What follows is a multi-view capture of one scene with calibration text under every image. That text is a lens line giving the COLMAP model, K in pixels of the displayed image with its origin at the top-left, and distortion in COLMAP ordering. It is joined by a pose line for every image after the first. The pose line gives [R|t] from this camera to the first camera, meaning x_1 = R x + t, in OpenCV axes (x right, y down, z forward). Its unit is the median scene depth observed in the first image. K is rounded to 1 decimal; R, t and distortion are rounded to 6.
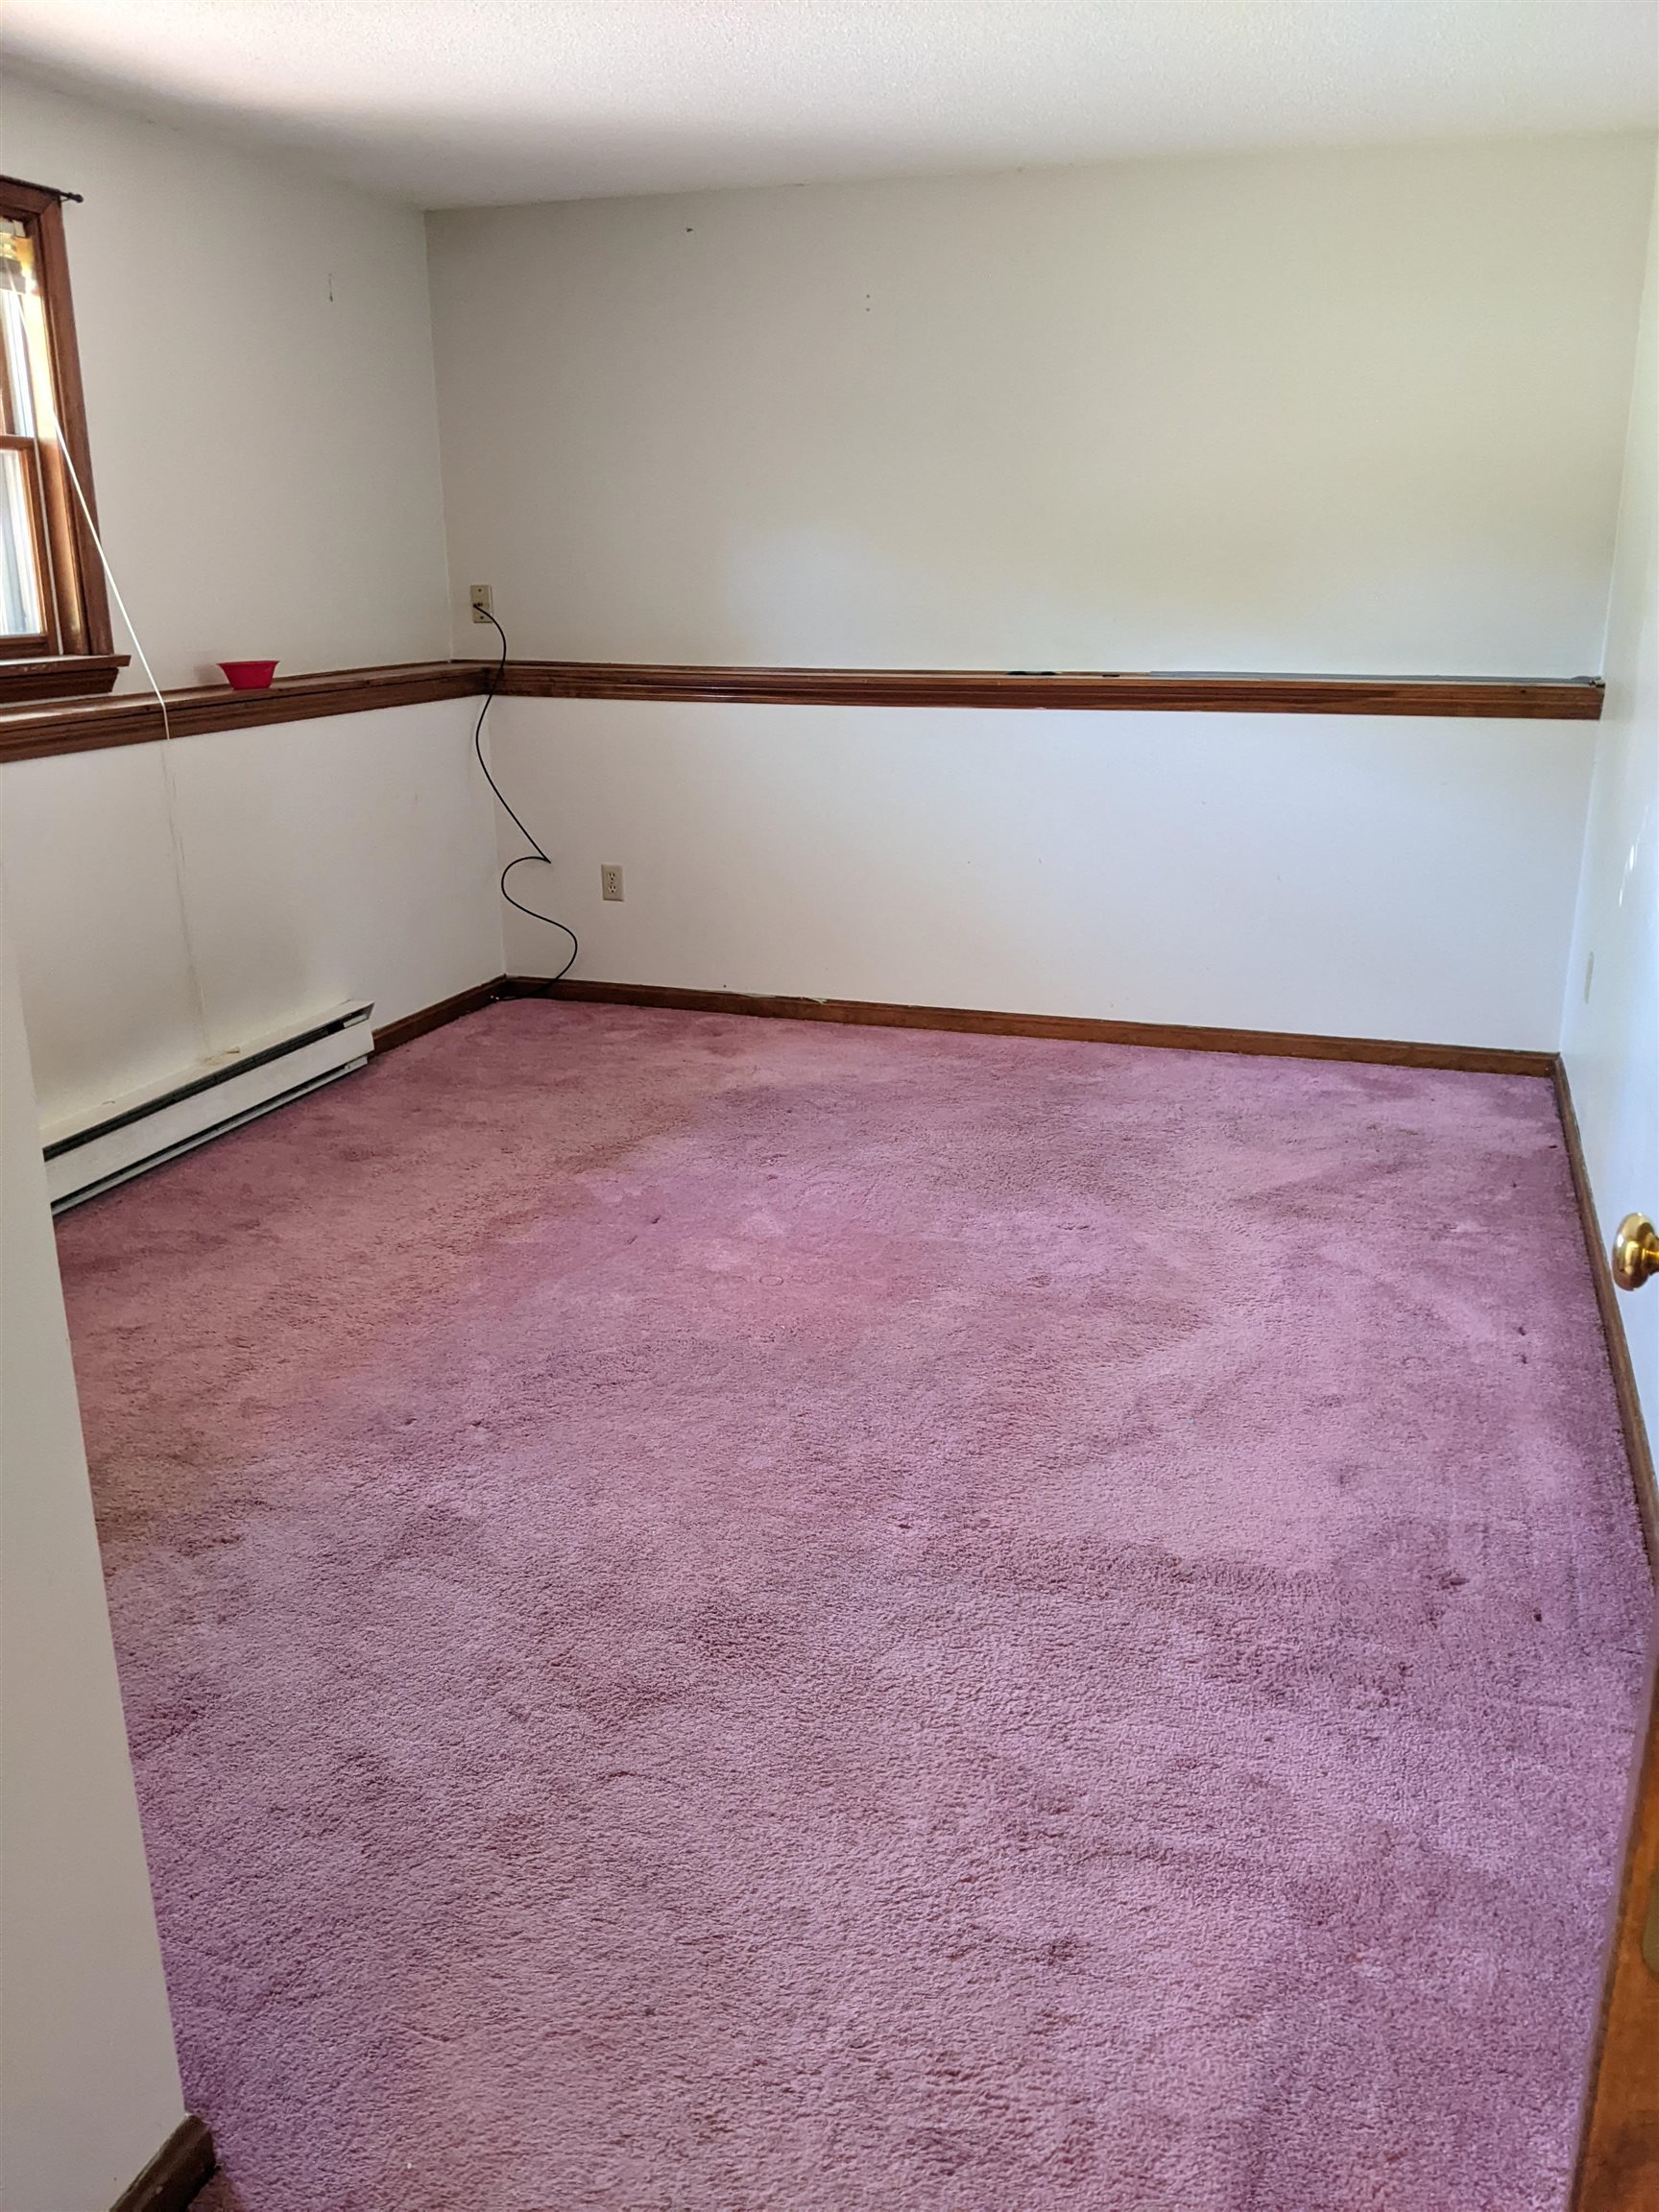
lens RADIAL K [[1768.4, 0, 836.9], [0, 1768.4, 1094.8], [0, 0, 1]] dist [0.071477, -0.093040]
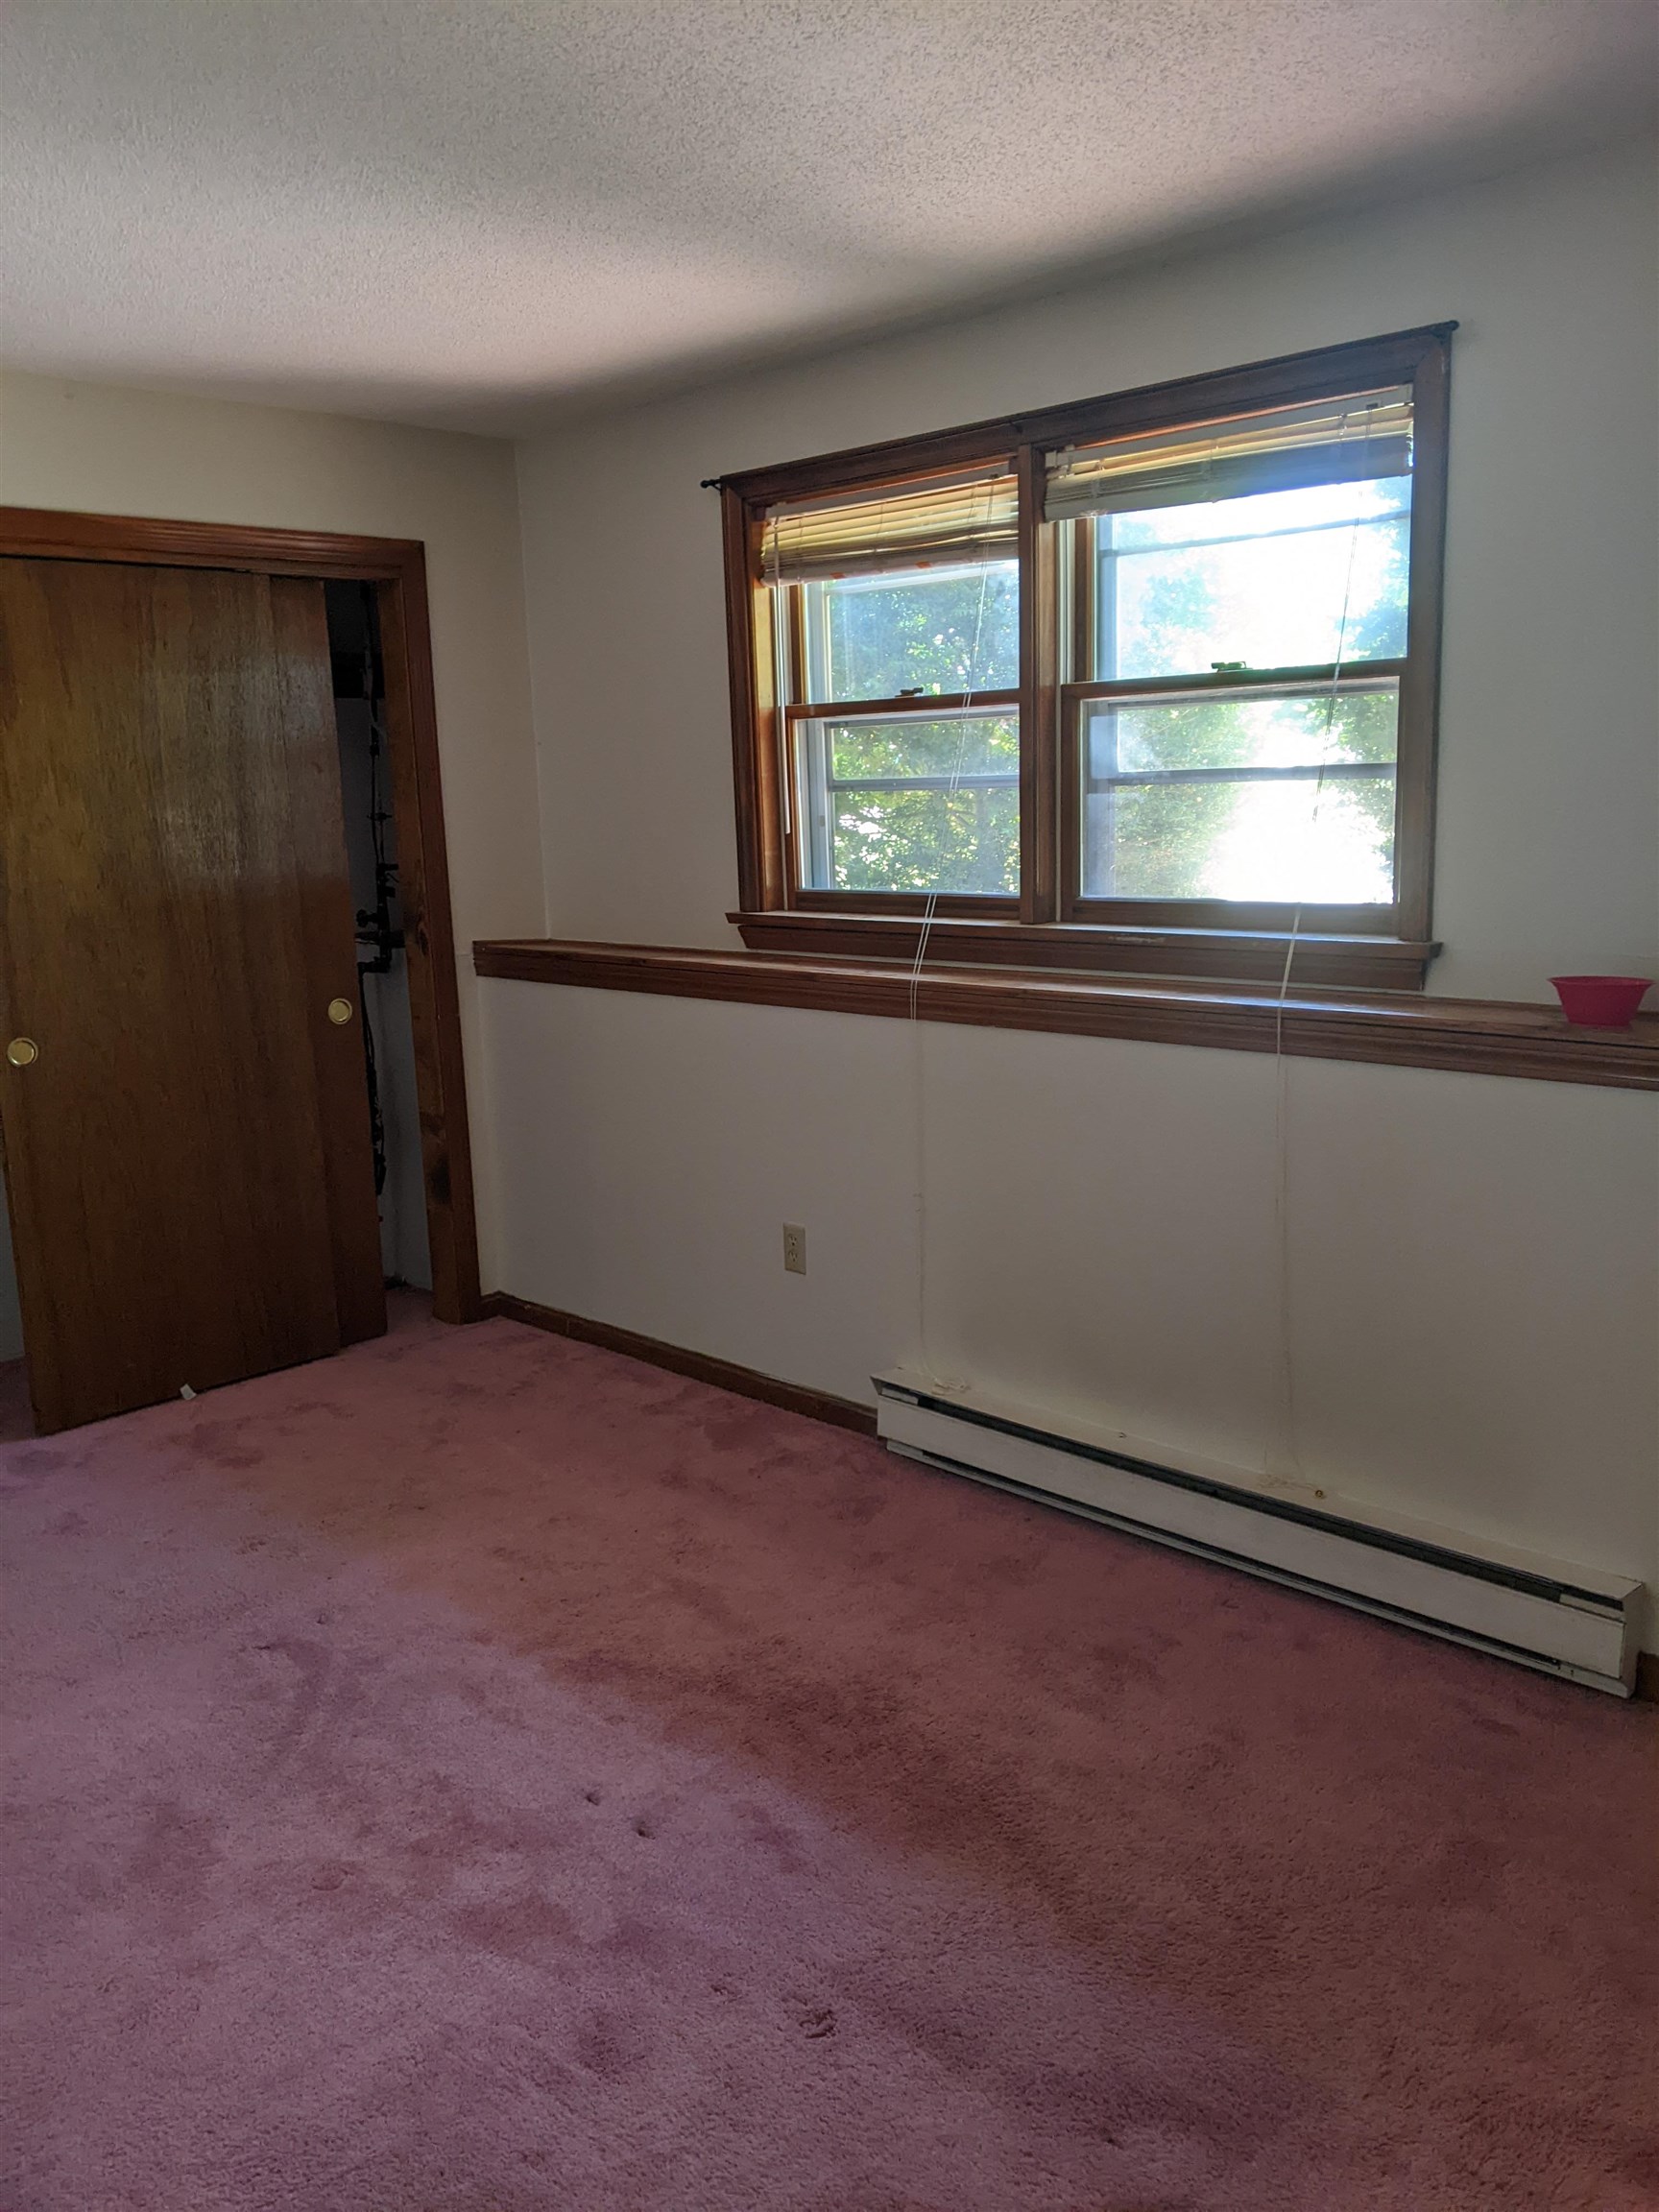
lens RADIAL K [[1768.4, 0, 824.2], [0, 1768.4, 1123.1], [0, 0, 1]] dist [0.071477, -0.093040]
pose [[-0.424866, 0.189061, -0.885294, 0.357109], [-0.249927, 0.915441, 0.315443, -0.348390], [0.870072, 0.355280, -0.341688, 1.068361]]
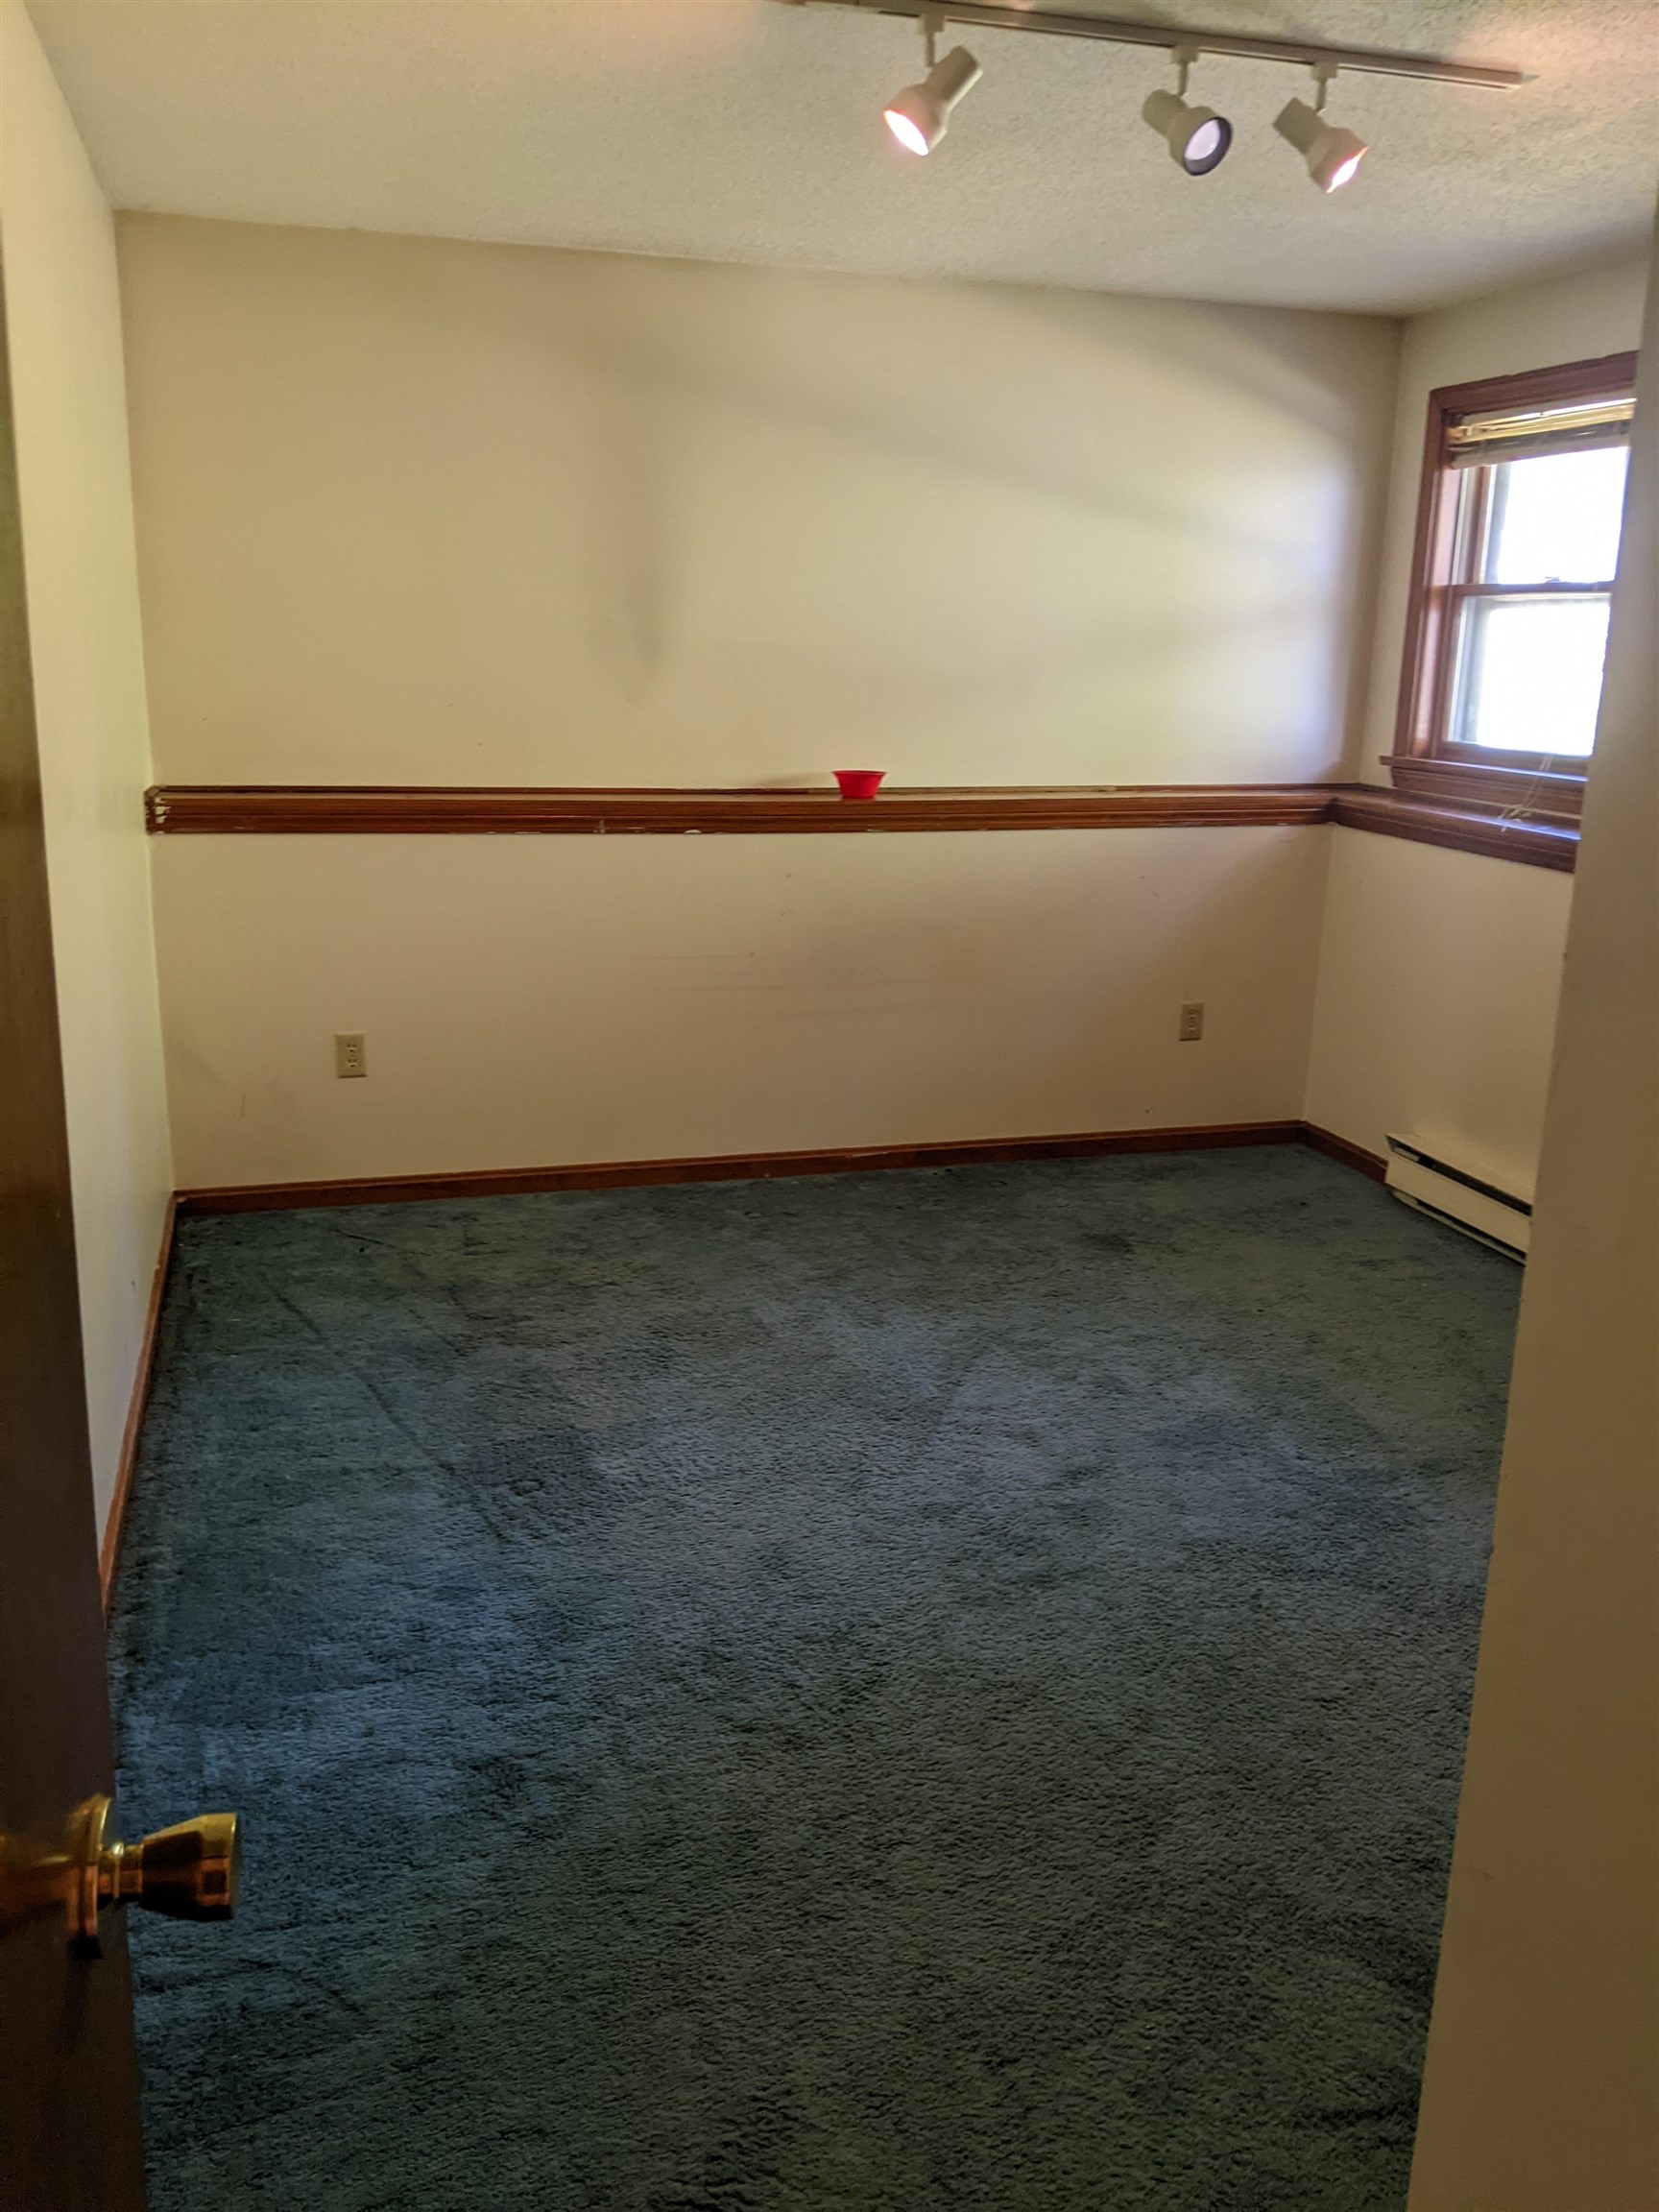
lens RADIAL K [[1768.4, 0, 818.9], [0, 1768.4, 1092.8], [0, 0, 1]] dist [0.071477, -0.093040]
pose [[-0.829477, 0.122344, -0.544977, 0.499790], [-0.196182, 0.849731, 0.489357, -0.469502], [0.522954, 0.512825, -0.680830, 1.433769]]
